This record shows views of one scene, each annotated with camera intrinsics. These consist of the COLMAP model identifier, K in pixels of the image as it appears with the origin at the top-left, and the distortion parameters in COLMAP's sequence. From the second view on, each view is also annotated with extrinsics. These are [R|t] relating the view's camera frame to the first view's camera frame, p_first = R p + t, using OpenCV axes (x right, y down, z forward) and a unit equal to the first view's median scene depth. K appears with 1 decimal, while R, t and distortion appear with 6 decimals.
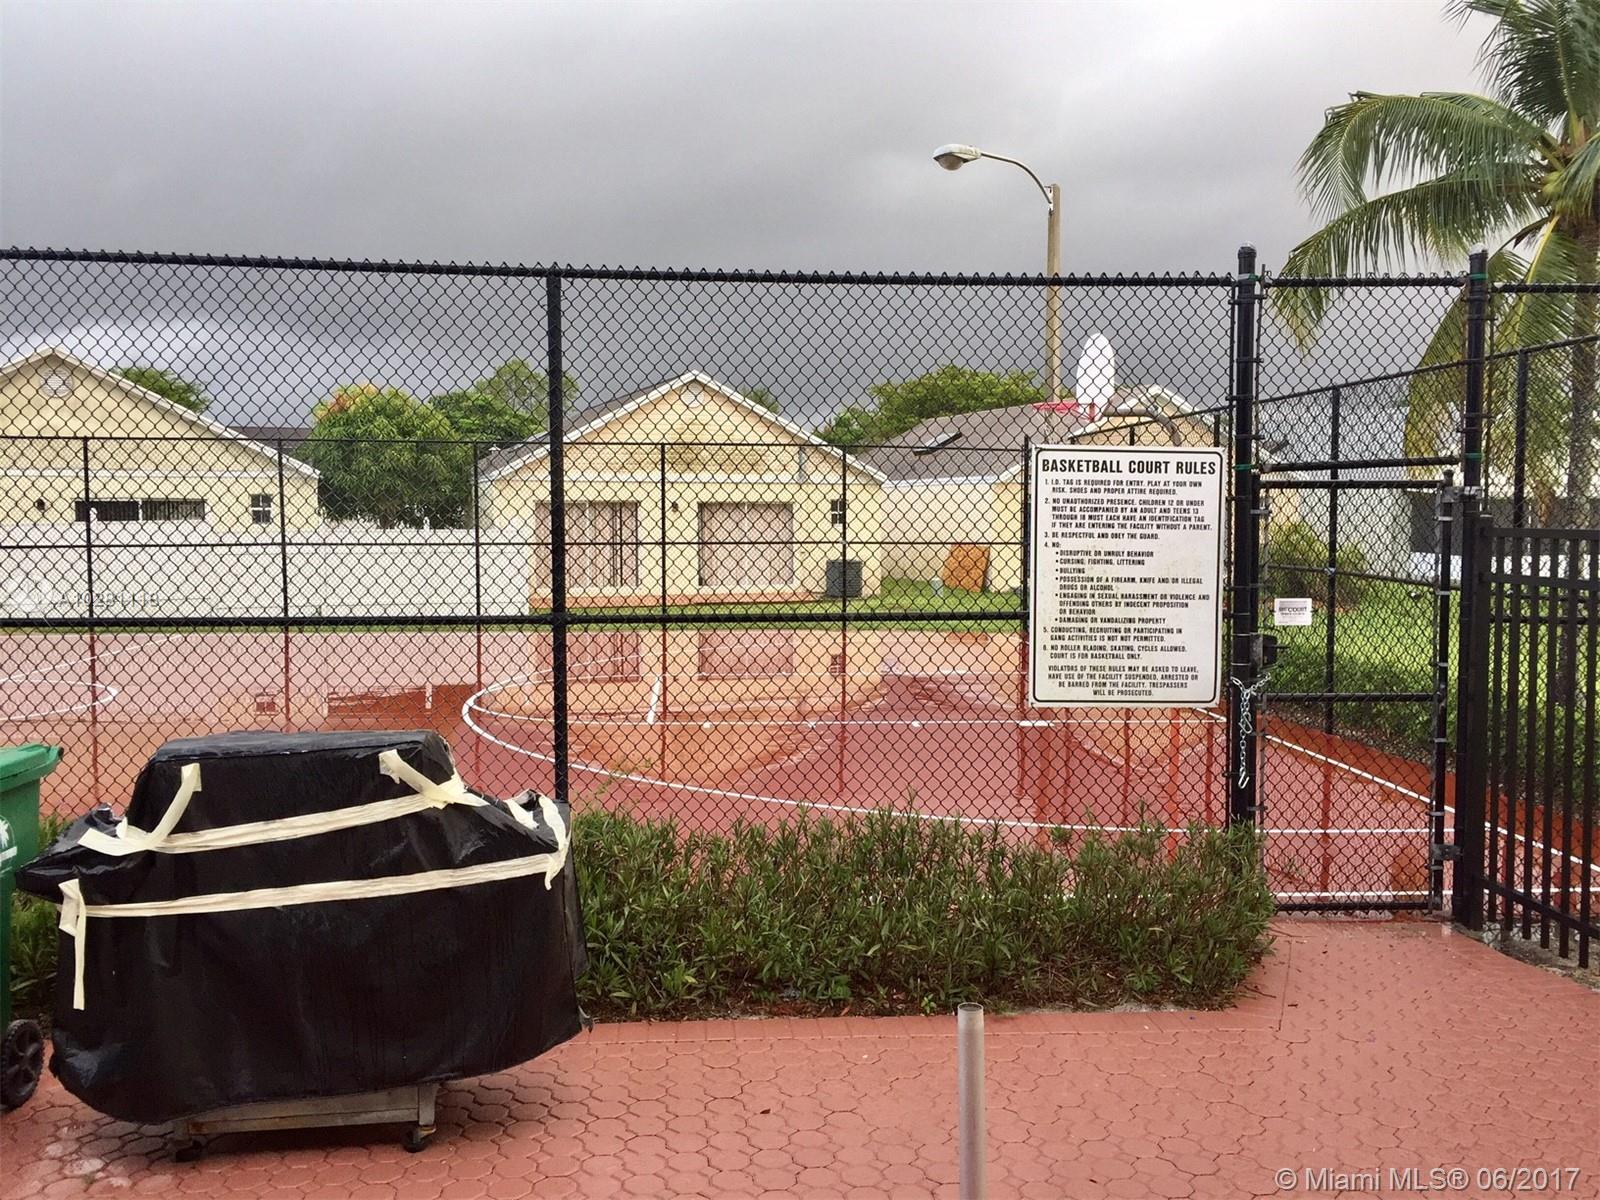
lens RADIAL K [[1338.9, 0, 795.9], [0, 1338.9, 590.8], [0, 0, 1]] dist [0.057244, 0.004468]
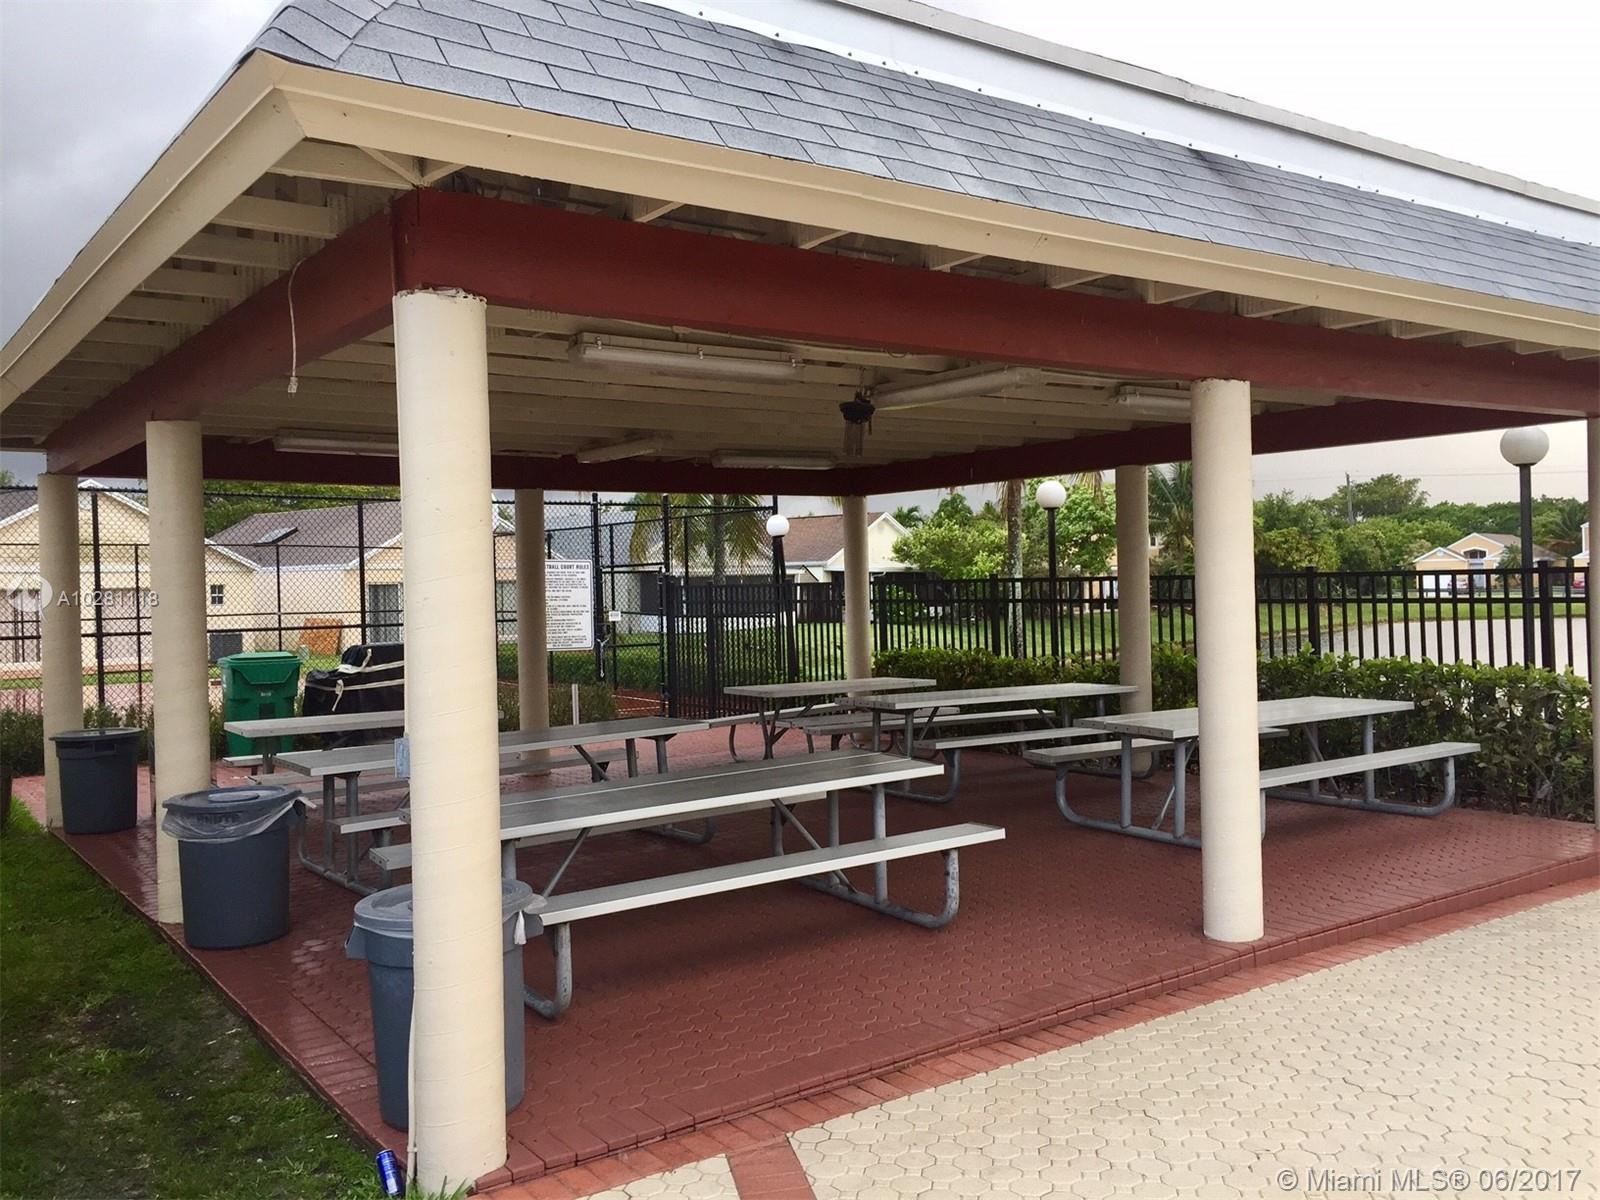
lens RADIAL K [[1338.9, 0, 797.3], [0, 1338.9, 594.6], [0, 0, 1]] dist [0.057244, 0.004468]
pose [[0.854083, -0.021379, 0.519698, -0.812679], [0.051854, 0.997677, -0.044177, 0.119848], [-0.517546, 0.064679, 0.853207, -1.705865]]
